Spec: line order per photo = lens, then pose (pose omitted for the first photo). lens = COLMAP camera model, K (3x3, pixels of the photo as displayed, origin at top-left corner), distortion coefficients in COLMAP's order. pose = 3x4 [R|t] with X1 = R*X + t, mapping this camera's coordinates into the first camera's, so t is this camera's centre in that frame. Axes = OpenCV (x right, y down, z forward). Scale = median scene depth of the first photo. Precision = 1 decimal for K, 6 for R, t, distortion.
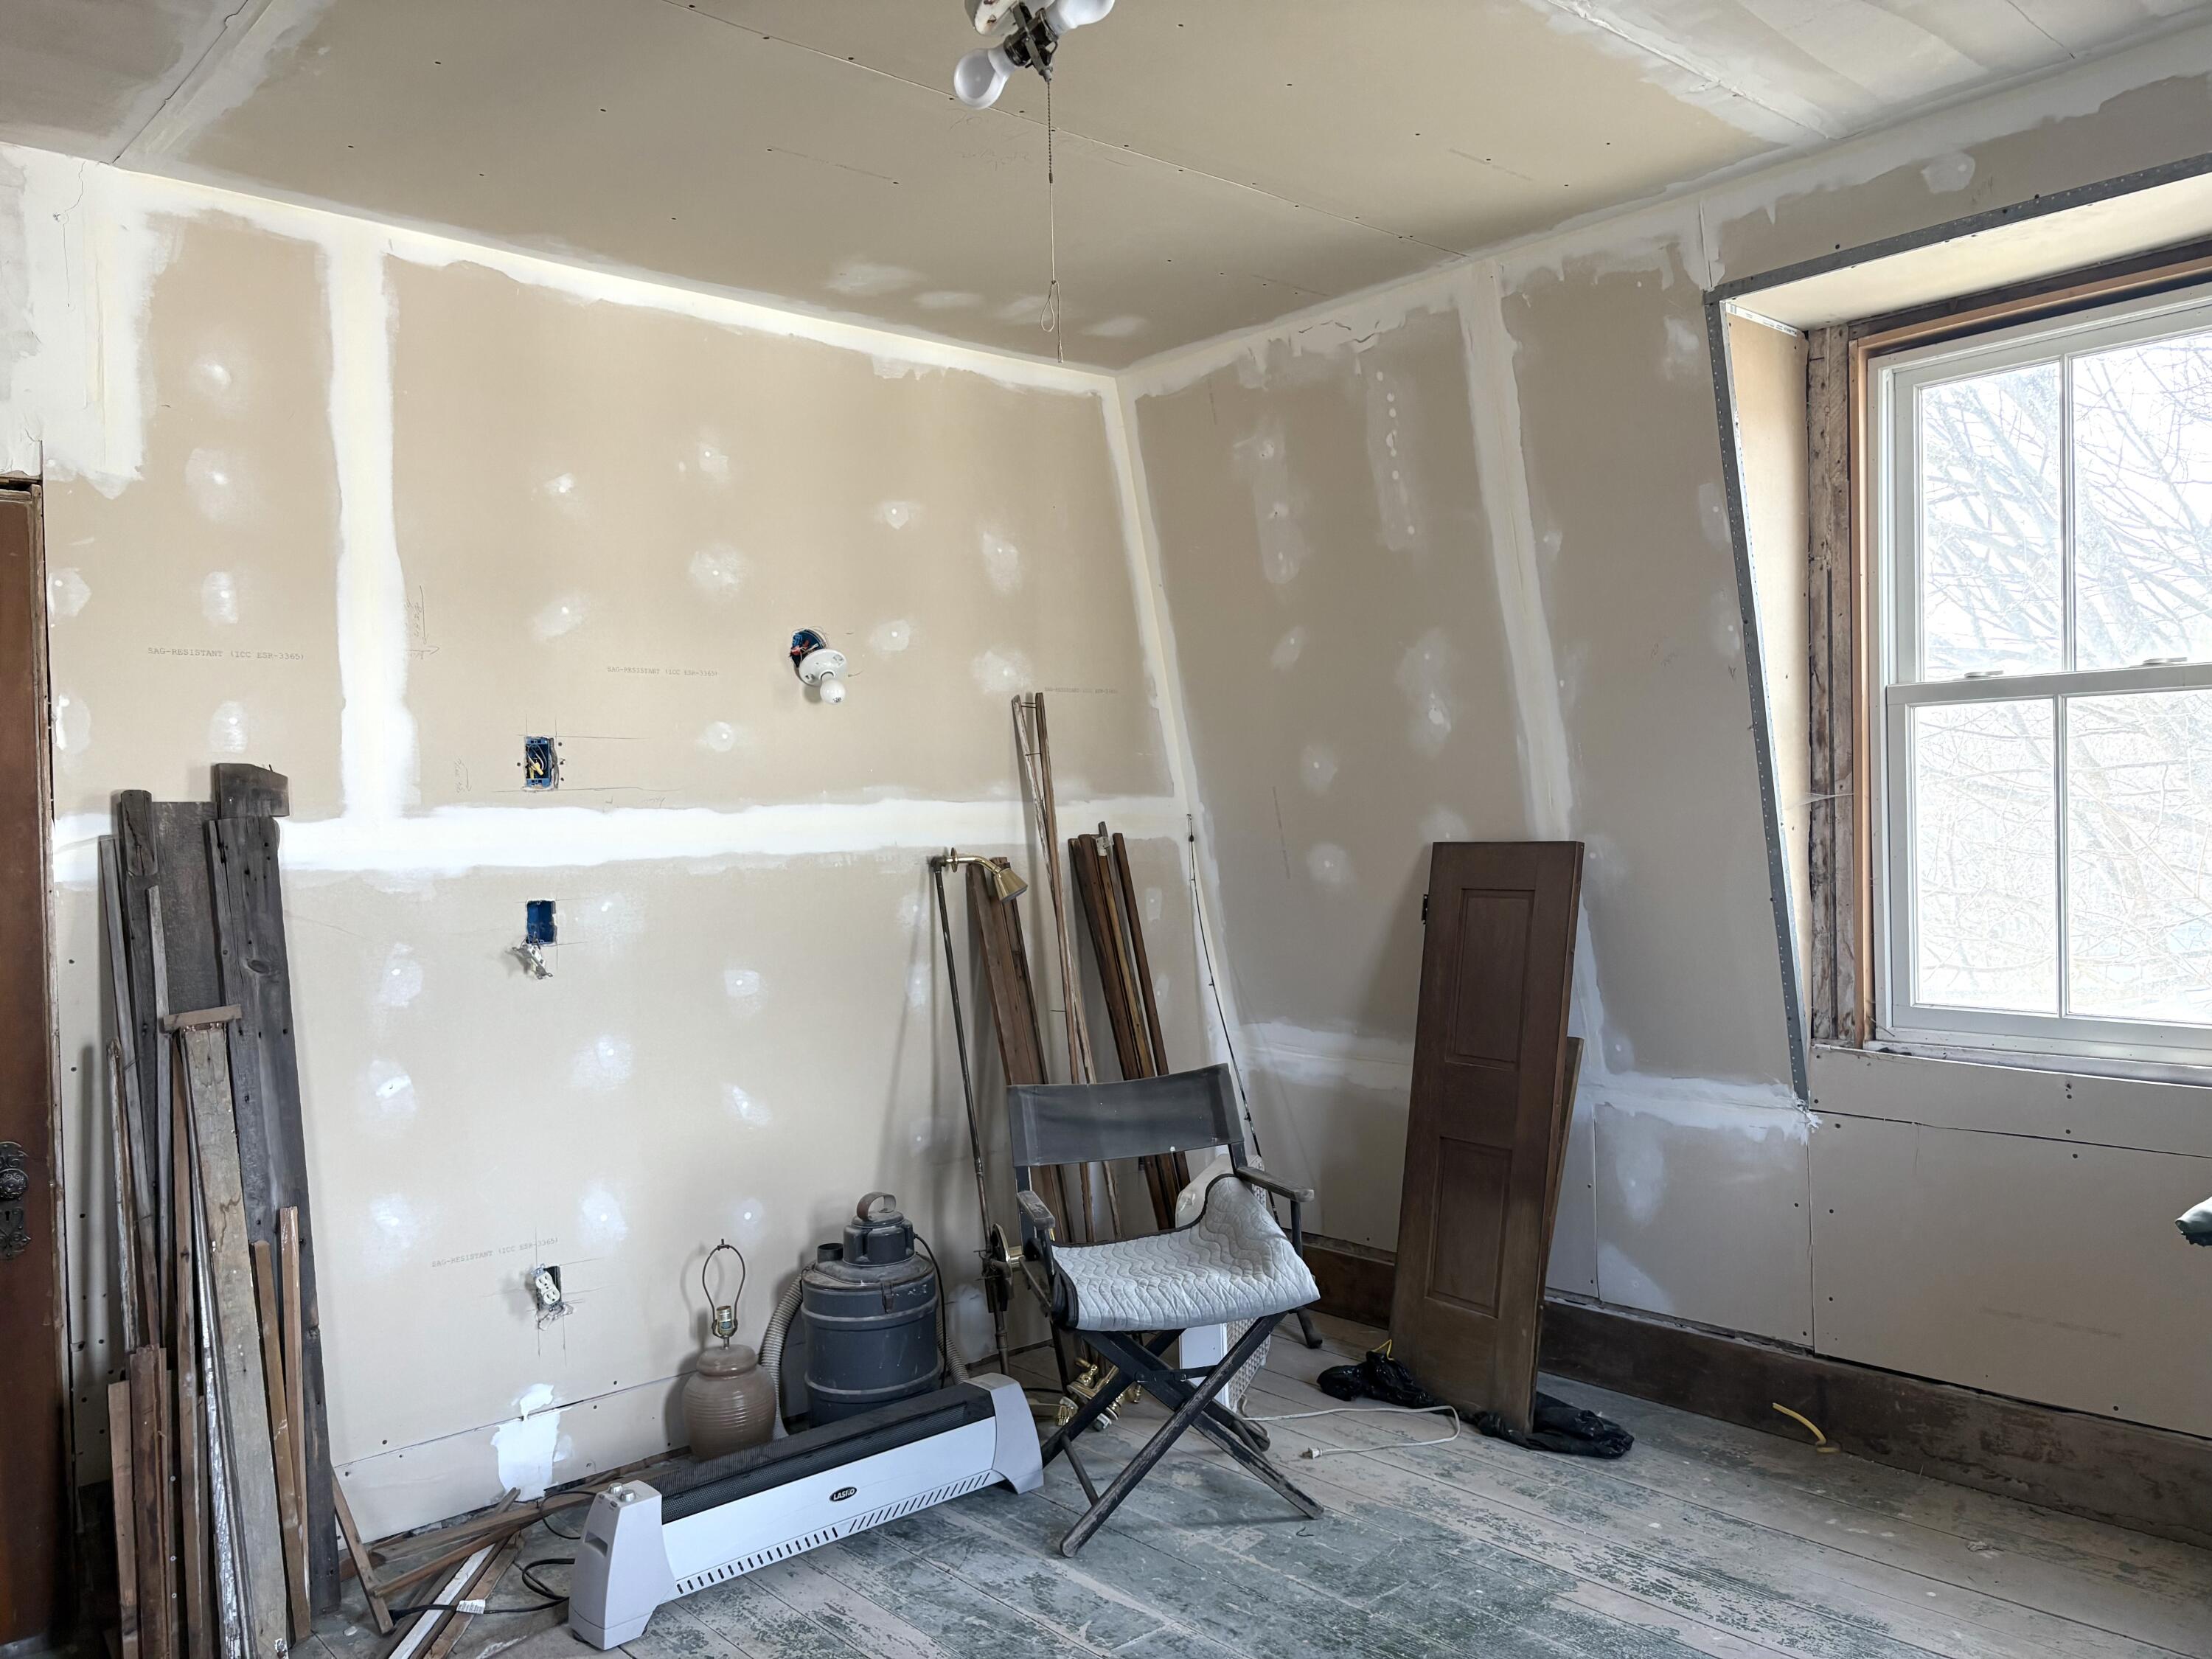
lens RADIAL K [[1674.5, 0, 1094.8], [0, 1674.5, 850.1], [0, 0, 1]] dist [0.049119, -0.052289]
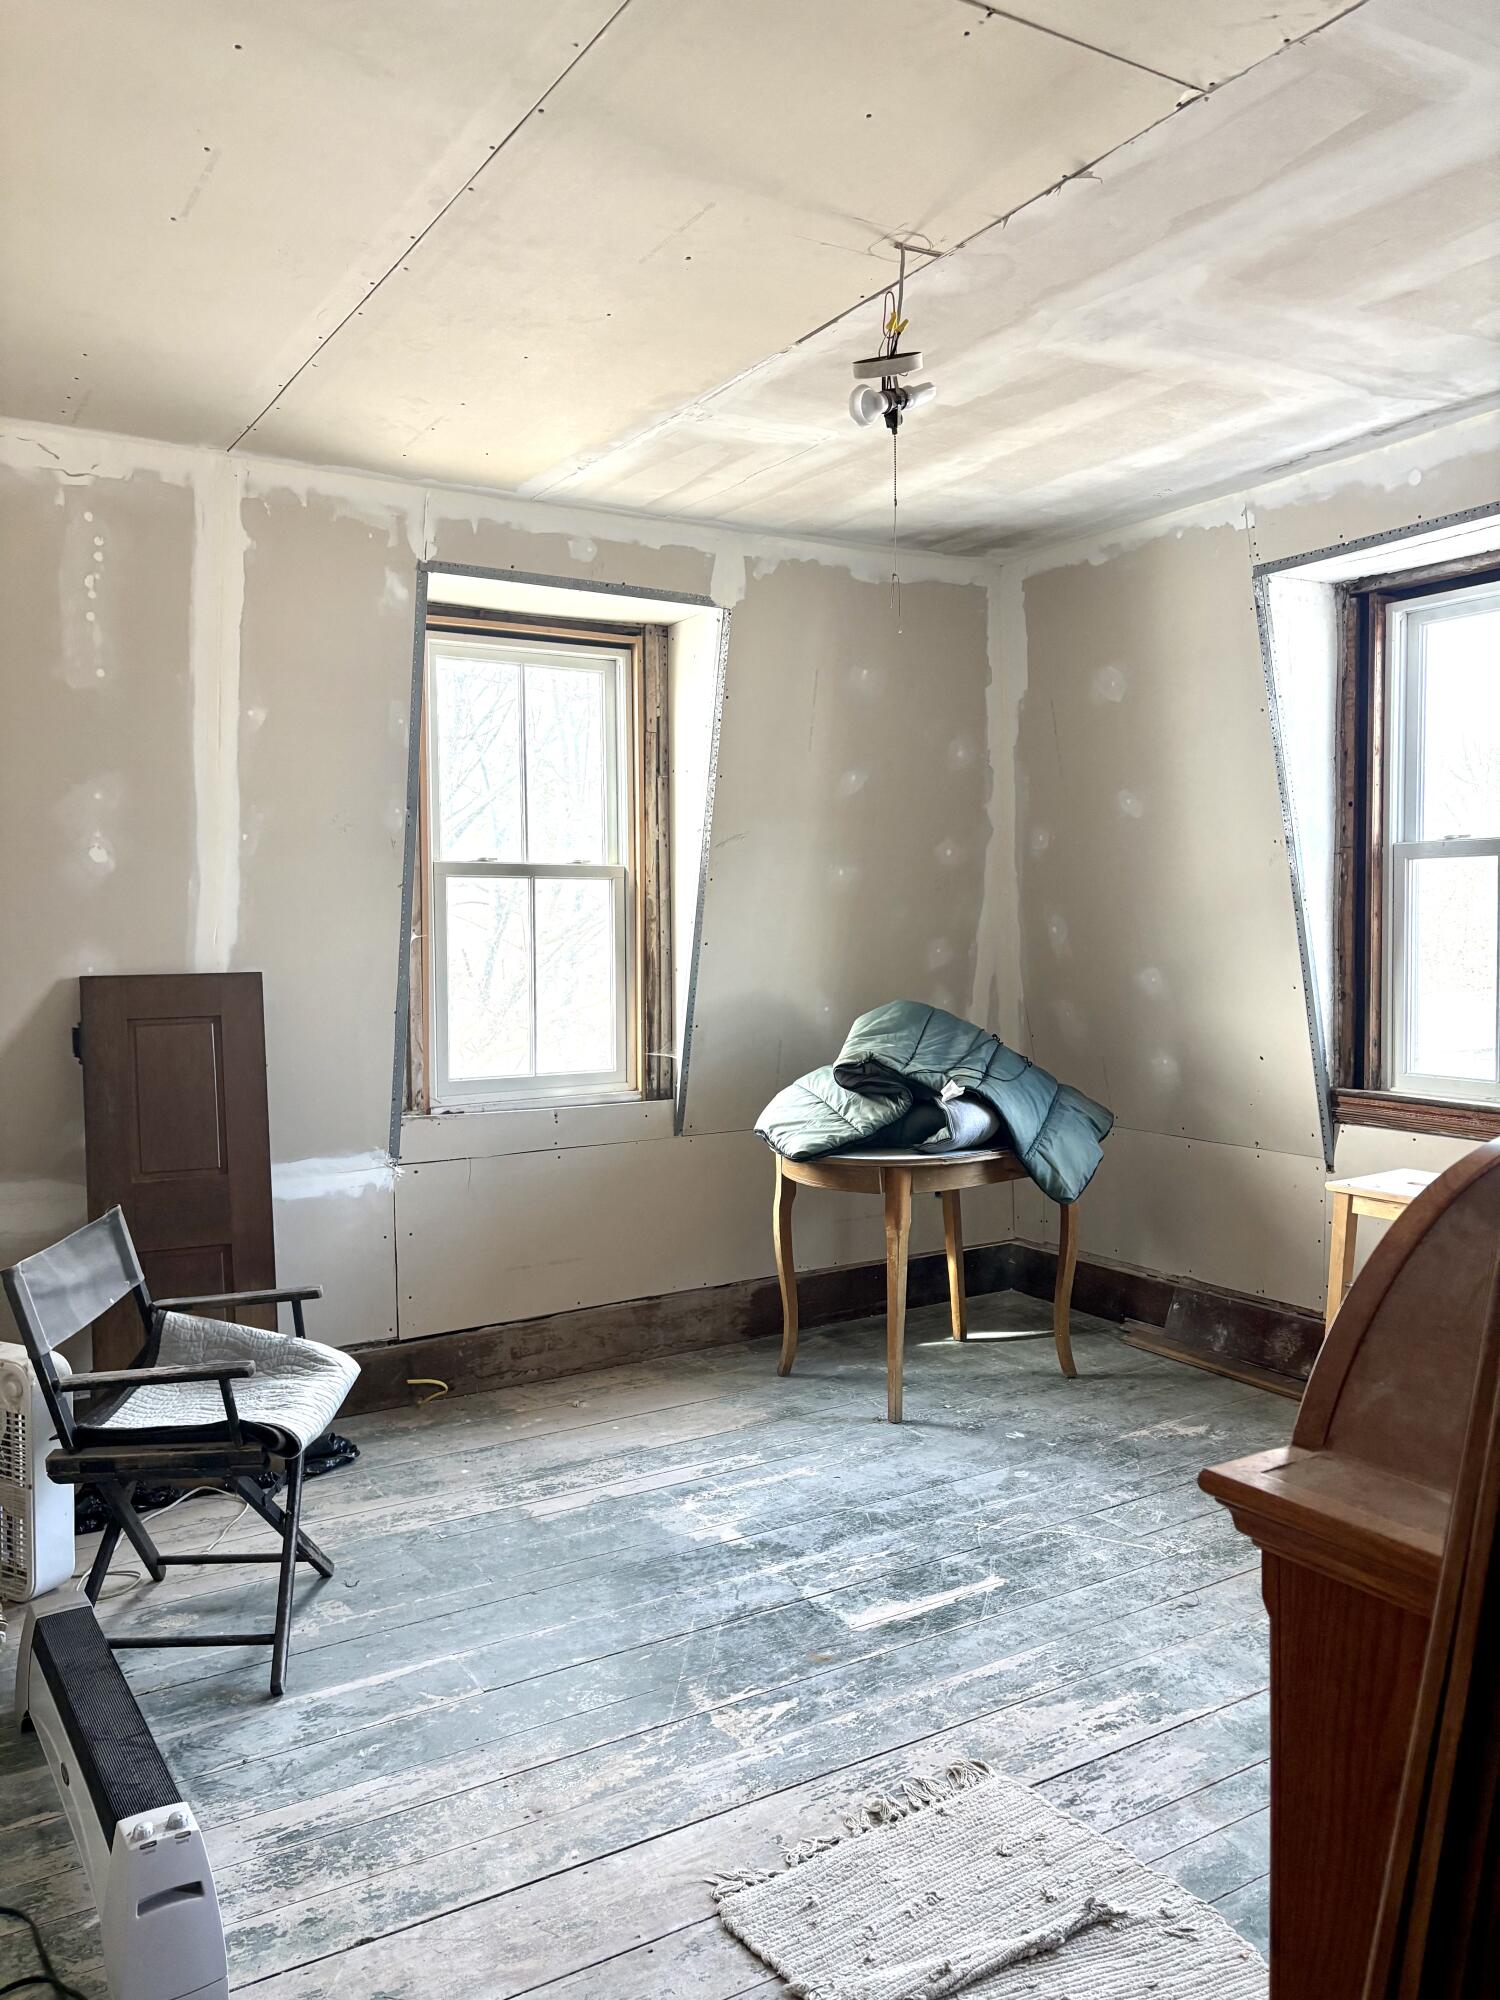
lens RADIAL K [[1514.0, 0, 742.4], [0, 1514.0, 1002.2], [0, 0, 1]] dist [0.049119, -0.052289]
pose [[0.173865, -0.027565, 0.984384, -0.770133], [0.026569, 0.999376, 0.023292, -0.000132], [-0.984411, 0.022105, 0.174489, 0.521266]]
